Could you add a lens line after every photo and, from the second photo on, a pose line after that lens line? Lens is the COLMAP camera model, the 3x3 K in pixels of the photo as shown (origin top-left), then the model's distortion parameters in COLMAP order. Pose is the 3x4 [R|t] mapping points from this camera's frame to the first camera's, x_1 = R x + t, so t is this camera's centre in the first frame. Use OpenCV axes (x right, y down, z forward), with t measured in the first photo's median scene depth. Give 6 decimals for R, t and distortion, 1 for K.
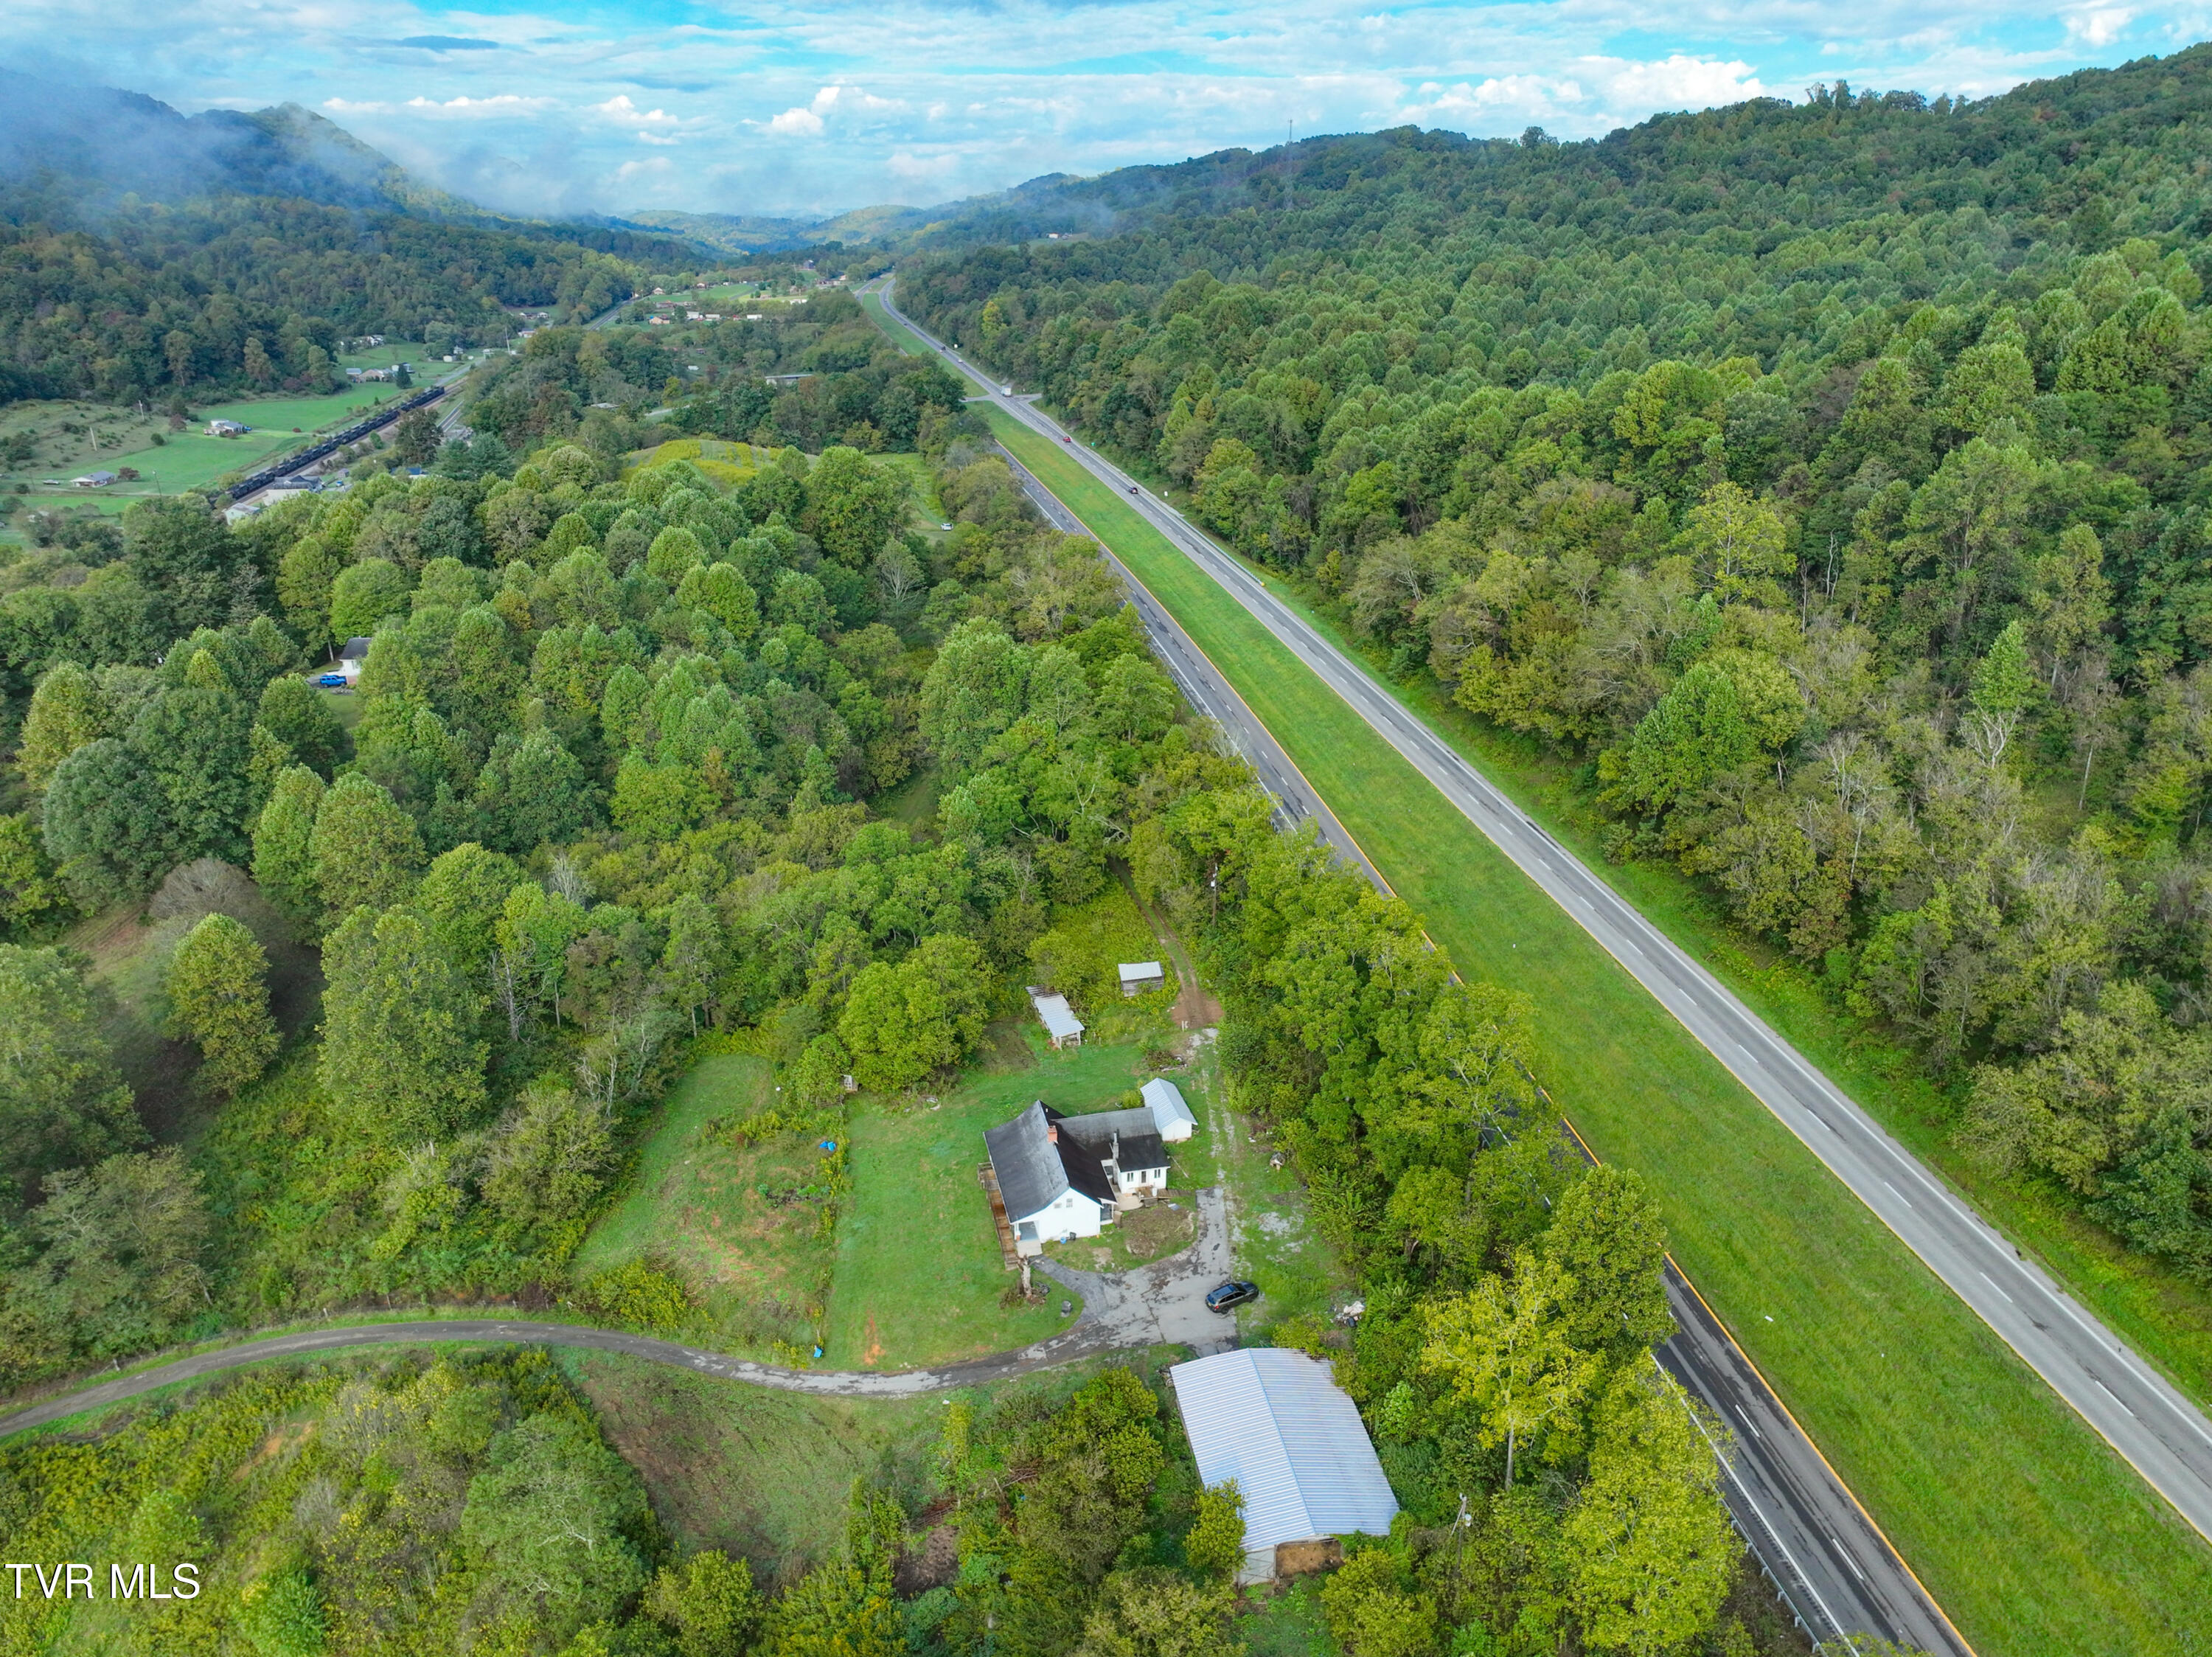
lens RADIAL K [[1549.2, 0, 1111.1], [0, 1549.2, 822.0], [0, 0, 1]] dist [-0.003753, 0.045902]
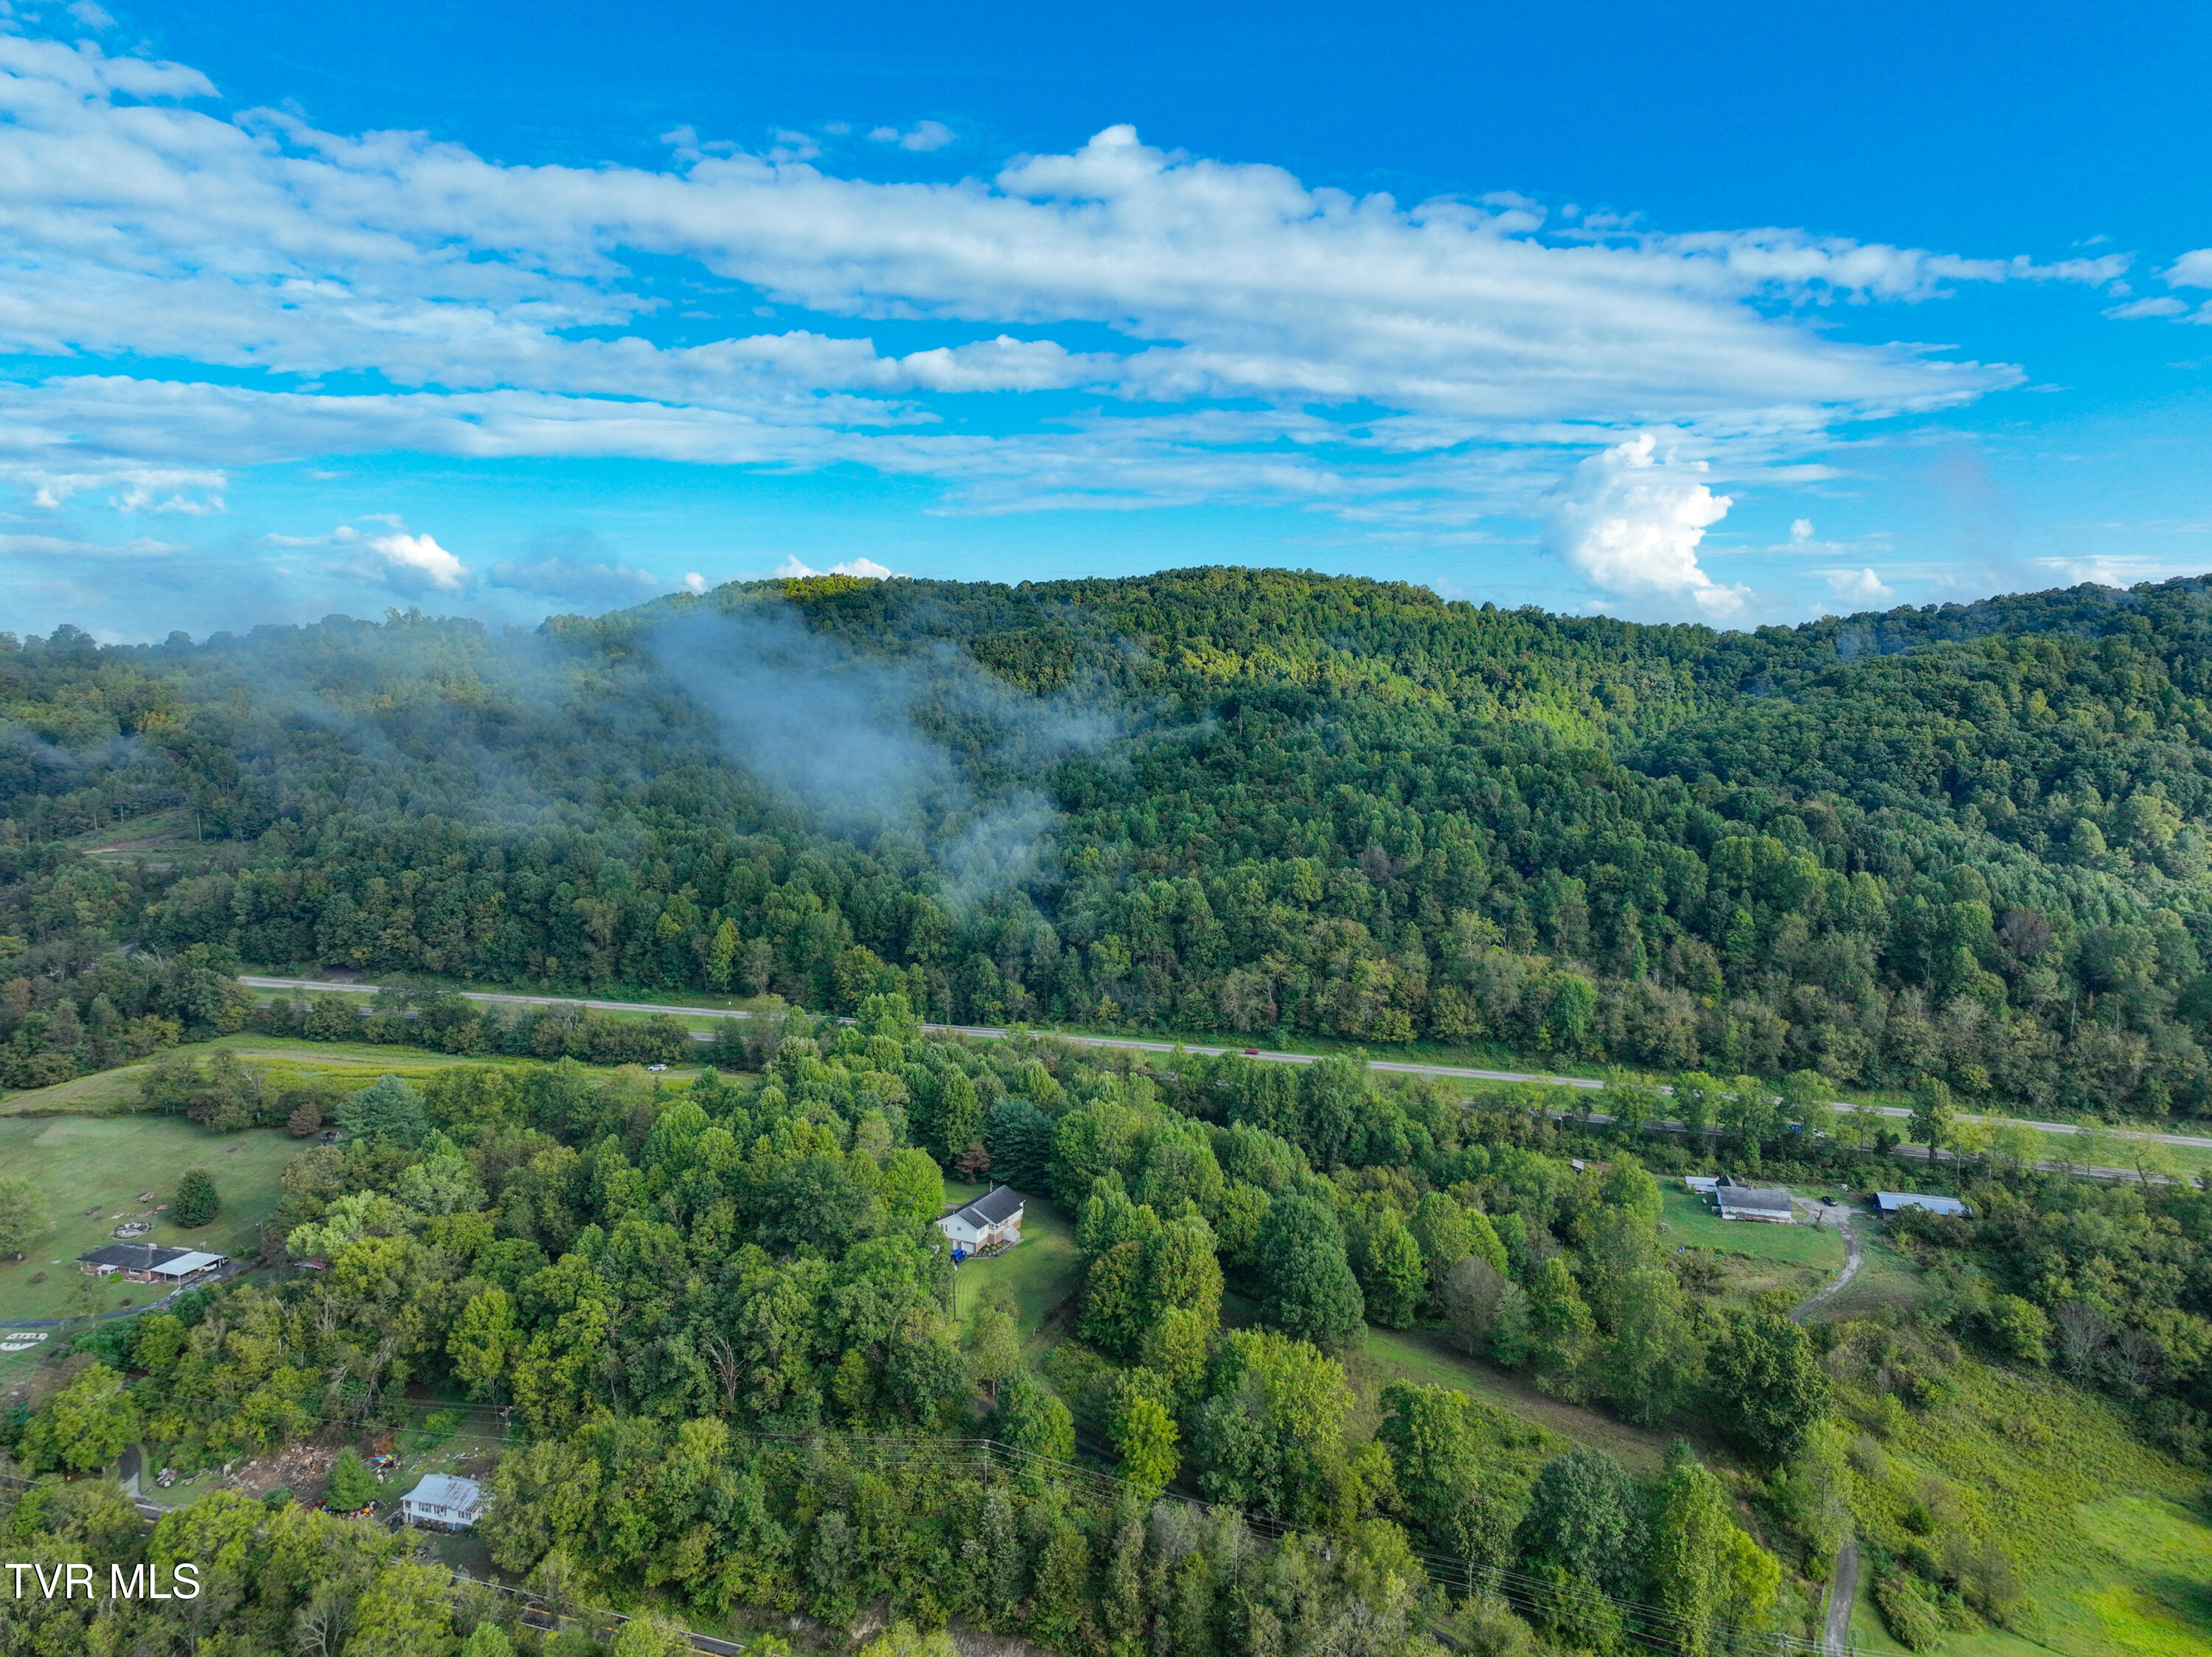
lens RADIAL K [[1554.3, 0, 1107.9], [0, 1554.3, 832.7], [0, 0, 1]] dist [0.002164, 0.038016]
pose [[0.439544, -0.096158, 0.893059, -2.126524], [0.322295, 0.944929, -0.056883, -0.419241], [-0.838407, 0.312831, 0.446330, 0.452059]]
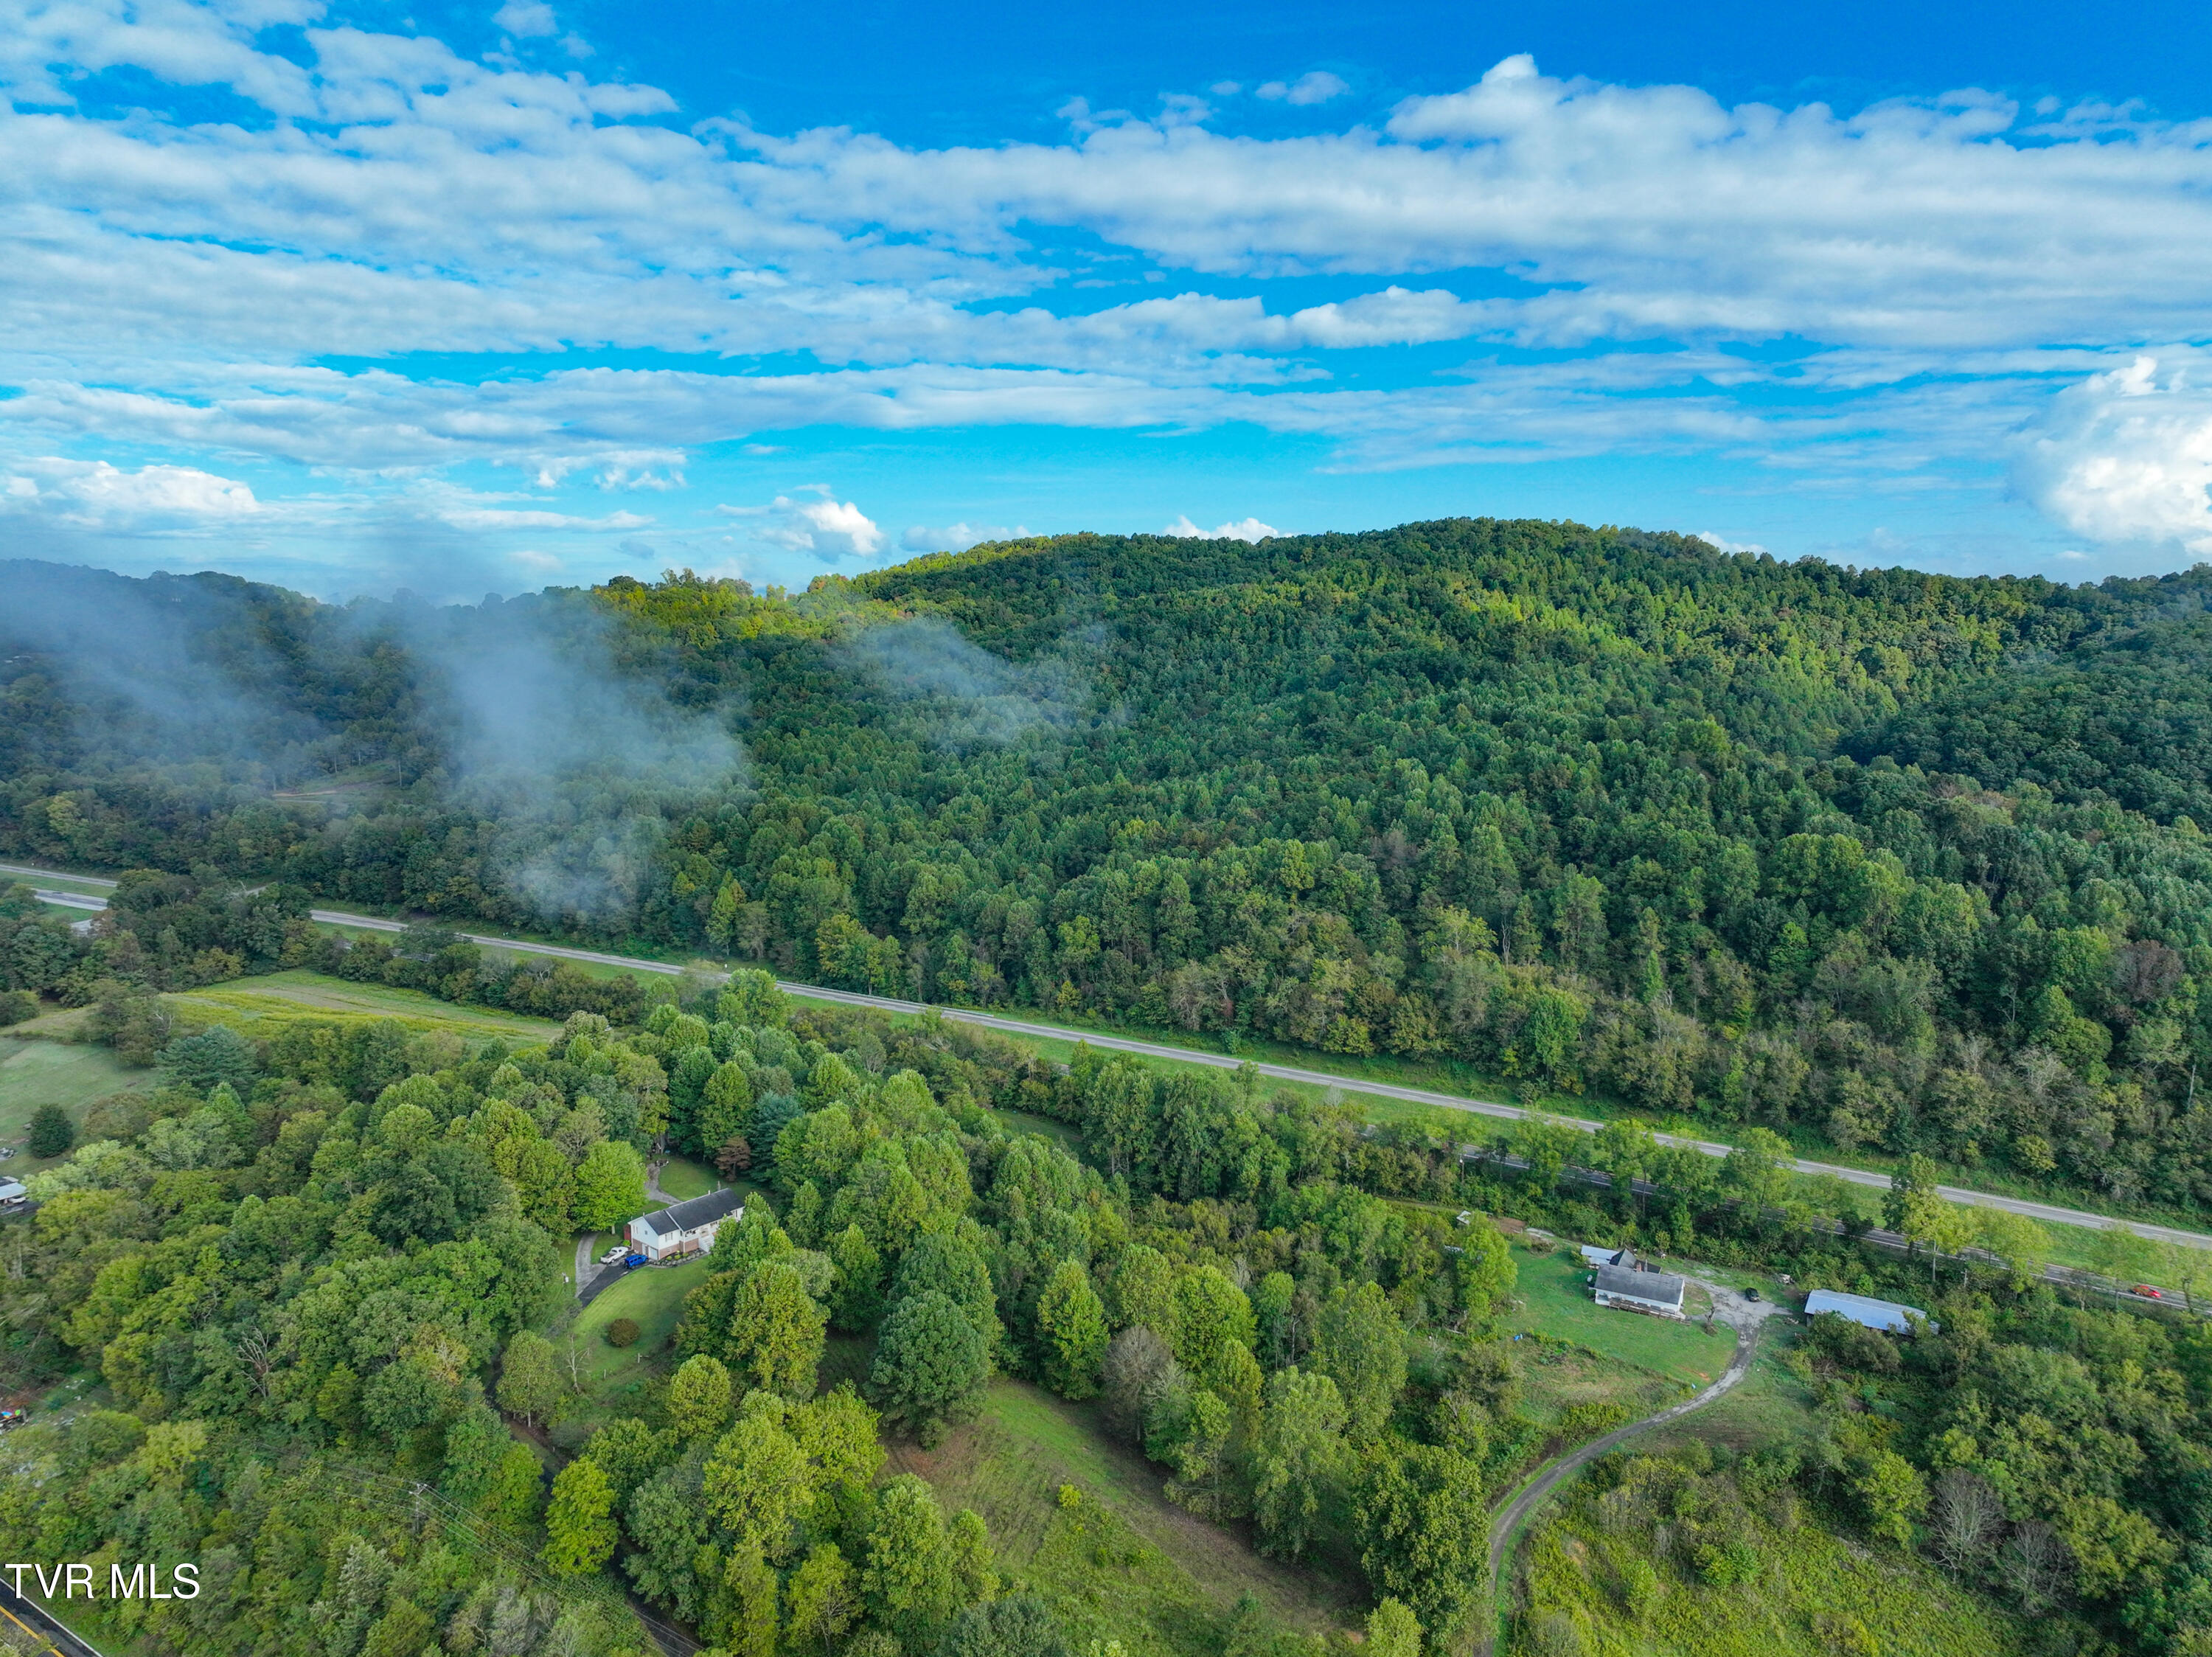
lens RADIAL K [[1549.2, 0, 1111.1], [0, 1549.2, 822.0], [0, 0, 1]] dist [-0.003753, 0.045902]
pose [[0.649757, -0.095831, 0.754077, -1.561532], [0.271835, 0.955713, -0.112774, -0.251092], [-0.709875, 0.278260, 0.647031, 0.008261]]
